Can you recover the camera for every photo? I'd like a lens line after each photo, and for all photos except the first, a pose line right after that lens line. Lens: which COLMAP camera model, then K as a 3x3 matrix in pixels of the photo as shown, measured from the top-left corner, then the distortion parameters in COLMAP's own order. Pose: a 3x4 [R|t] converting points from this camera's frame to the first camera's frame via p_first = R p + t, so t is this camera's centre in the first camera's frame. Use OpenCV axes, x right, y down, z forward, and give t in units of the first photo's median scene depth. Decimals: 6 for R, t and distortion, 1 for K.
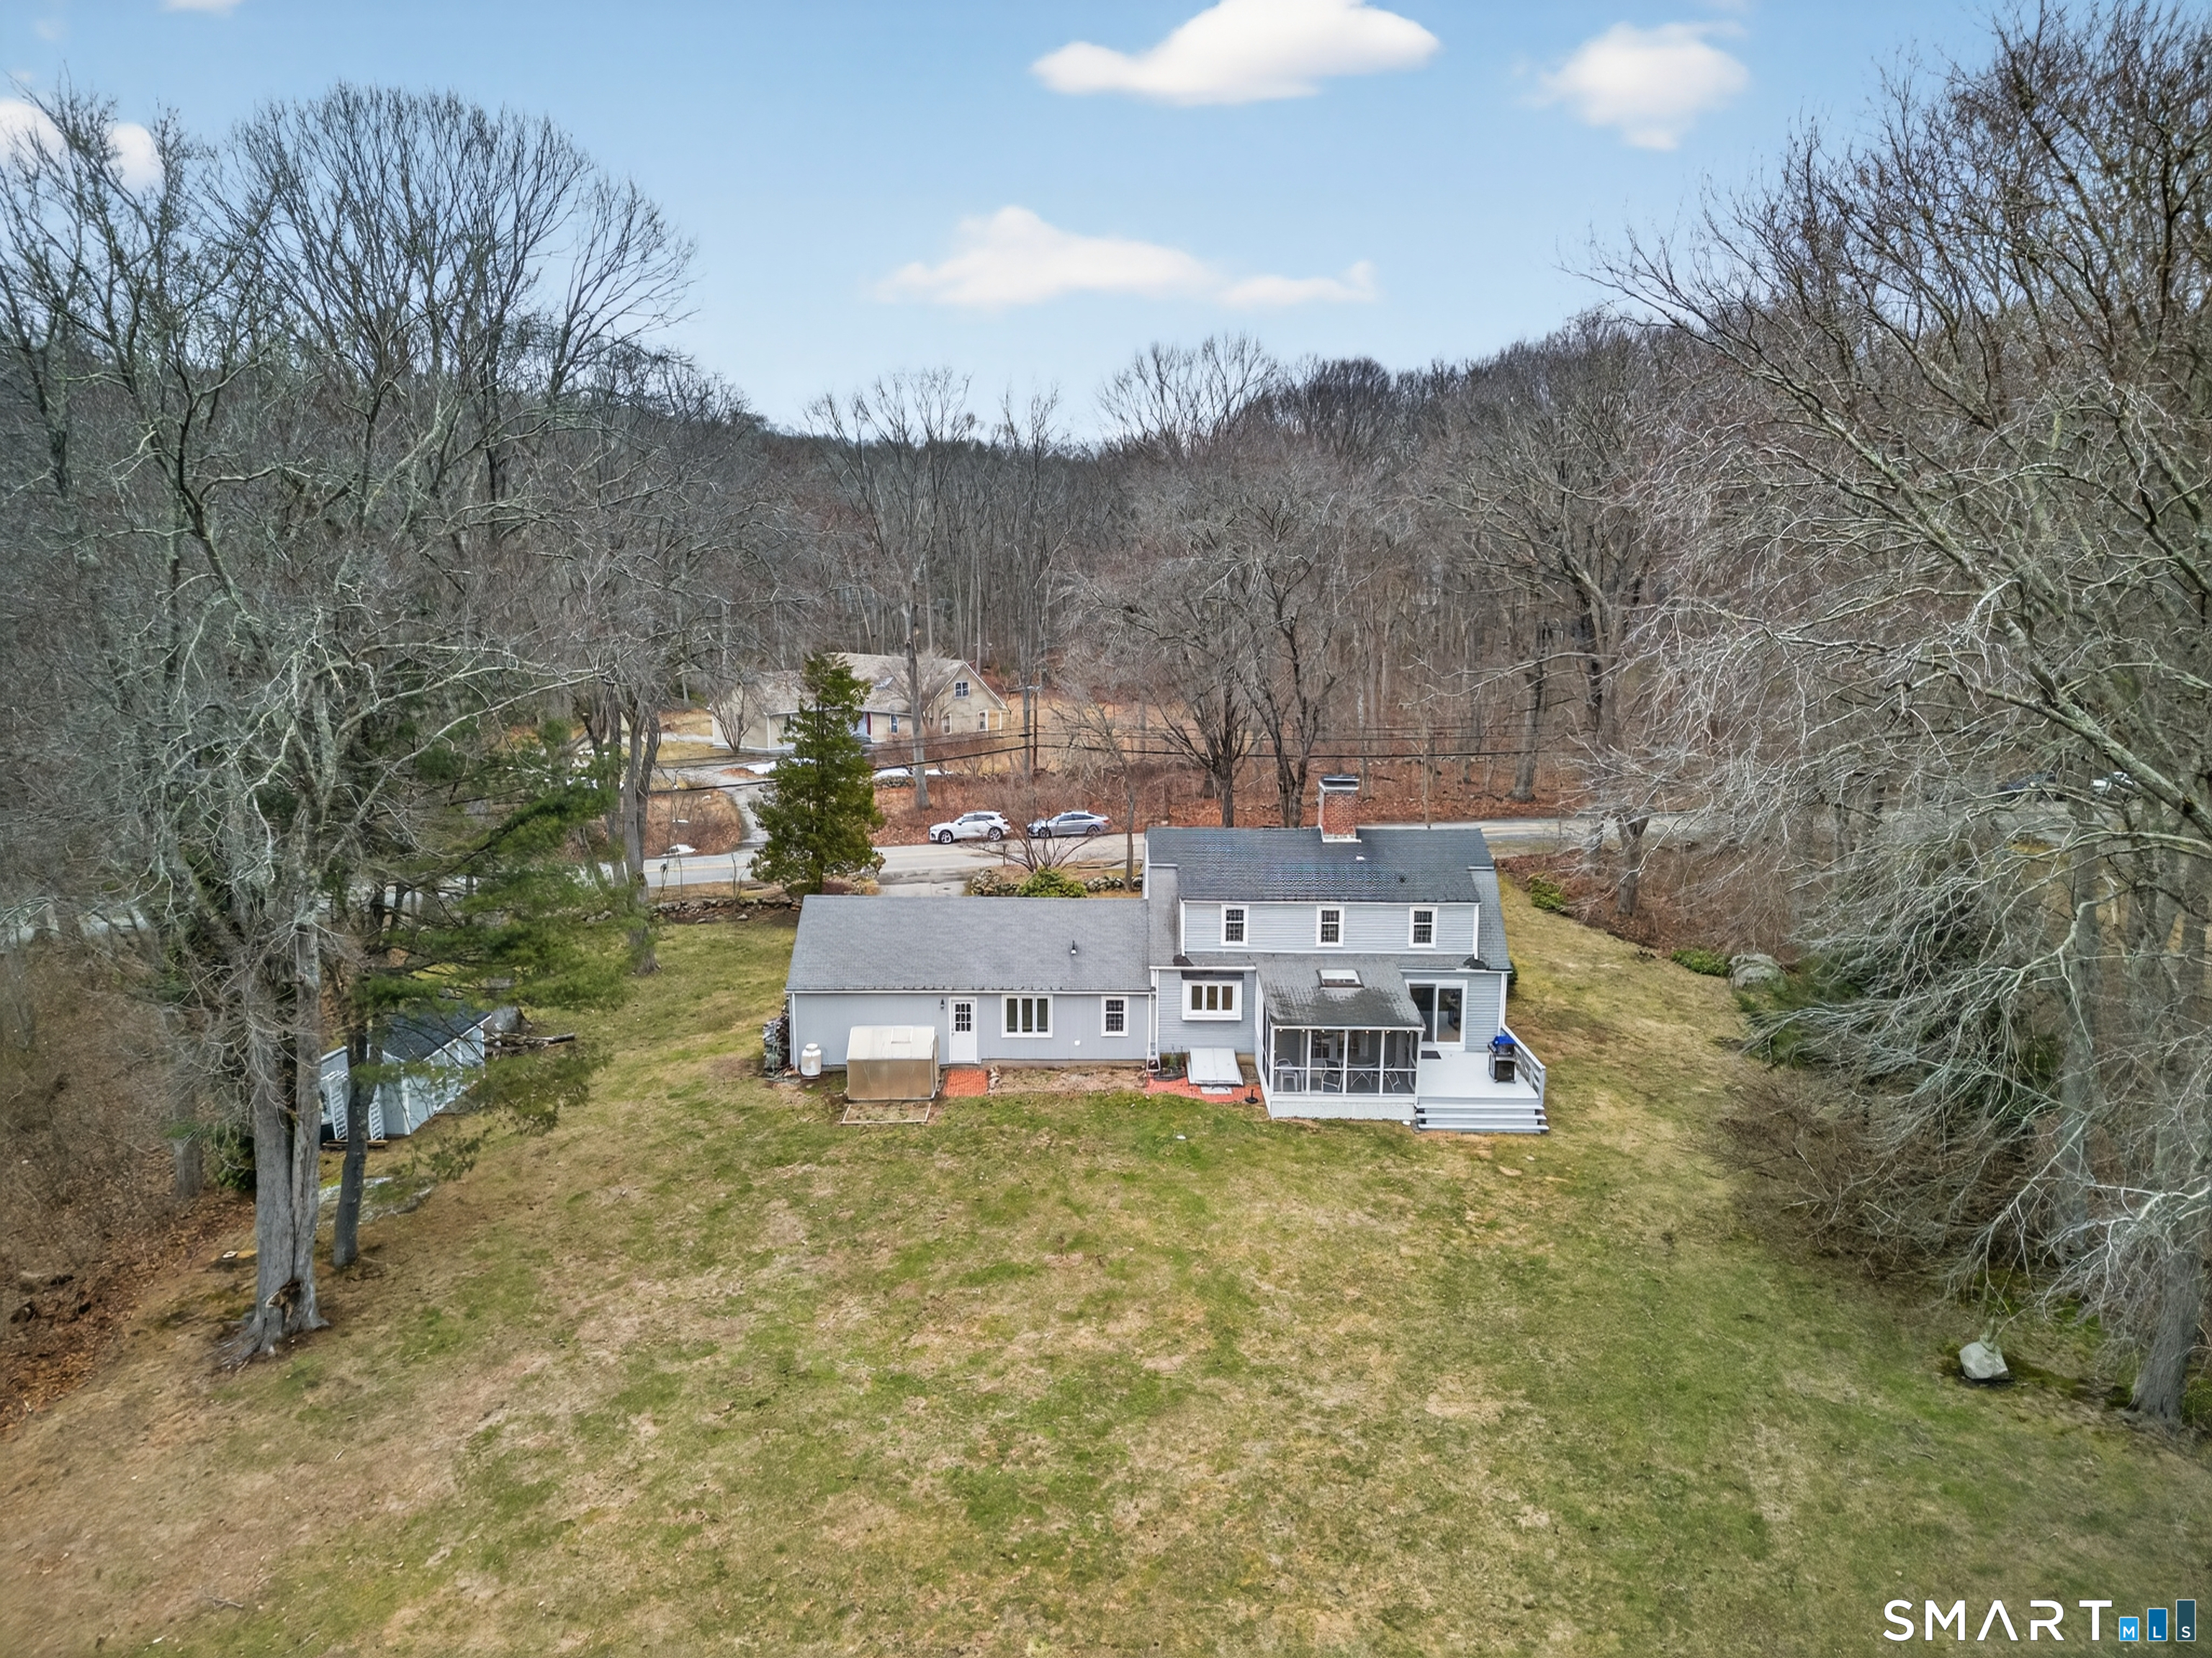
lens RADIAL K [[1536.1, 0, 1106.0], [0, 1536.1, 829.0], [0, 0, 1]] dist [-0.002806, -0.004582]
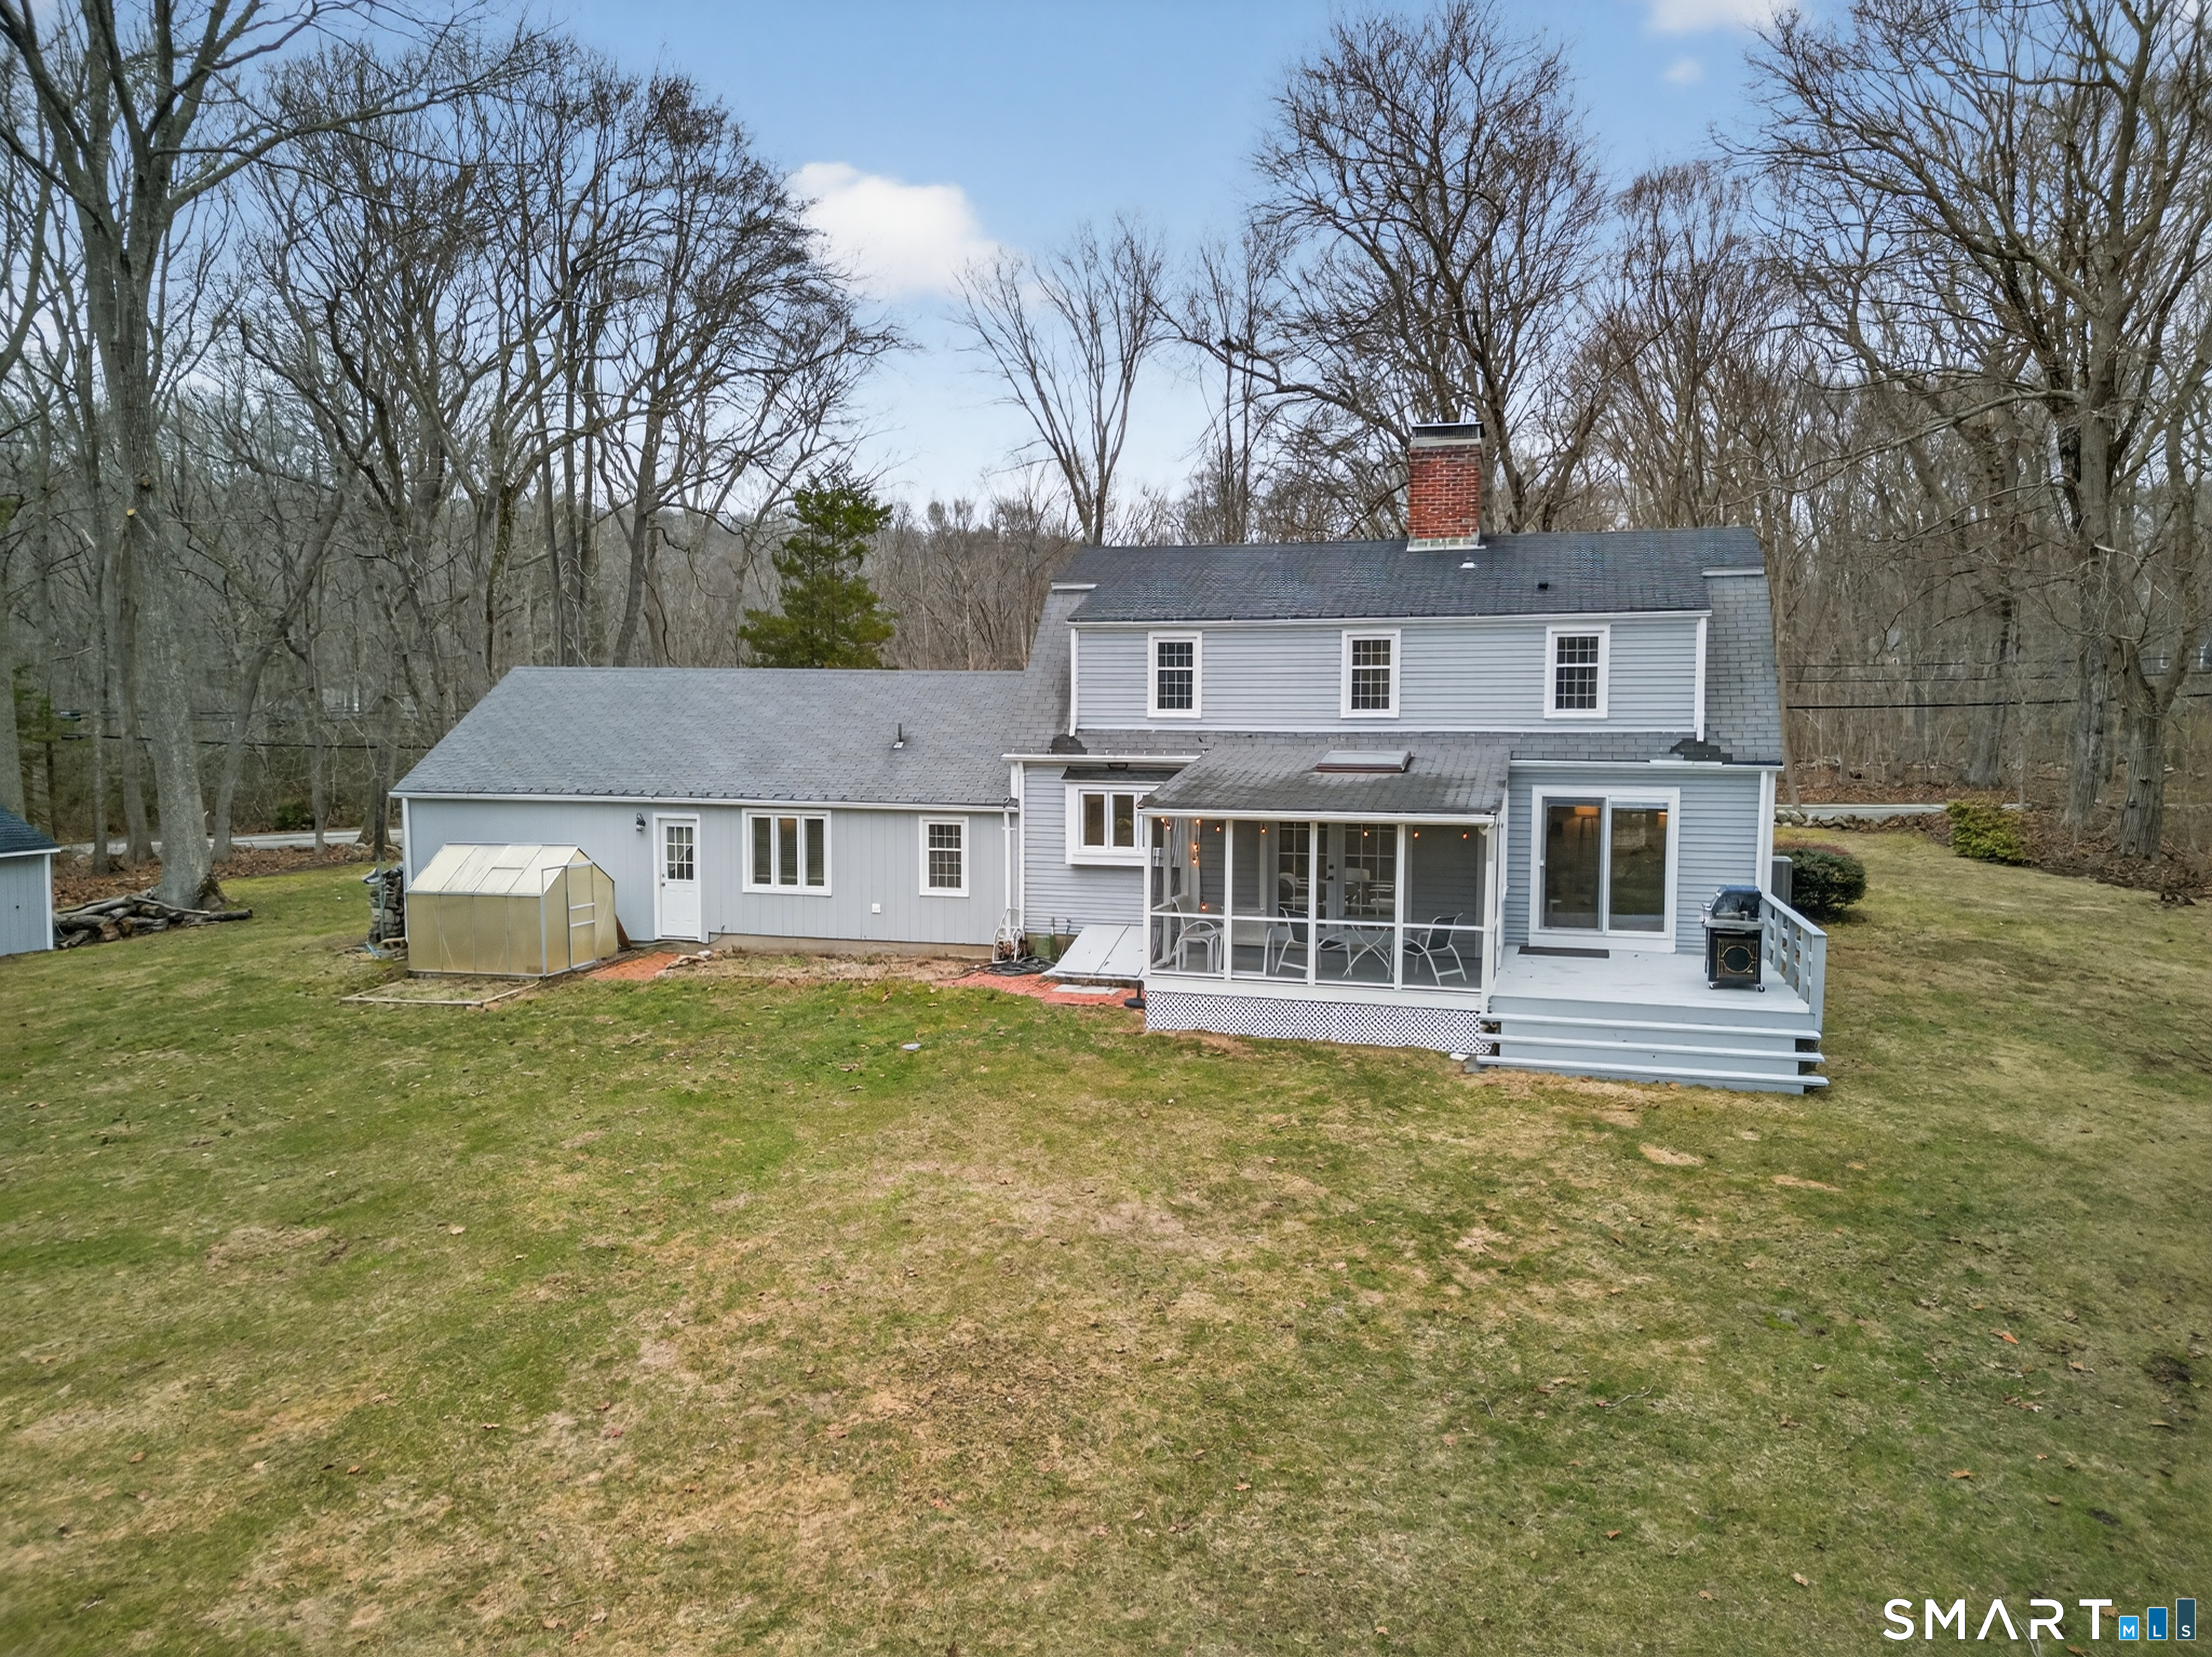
lens RADIAL K [[1536.3, 0, 1106.0], [0, 1536.3, 828.5], [0, 0, 1]] dist [-0.002806, -0.004582]
pose [[0.956353, 0.011273, -0.291997, 0.207203], [-0.042506, 0.993994, -0.100839, 0.162396], [0.289106, 0.108850, 0.951088, 0.530664]]
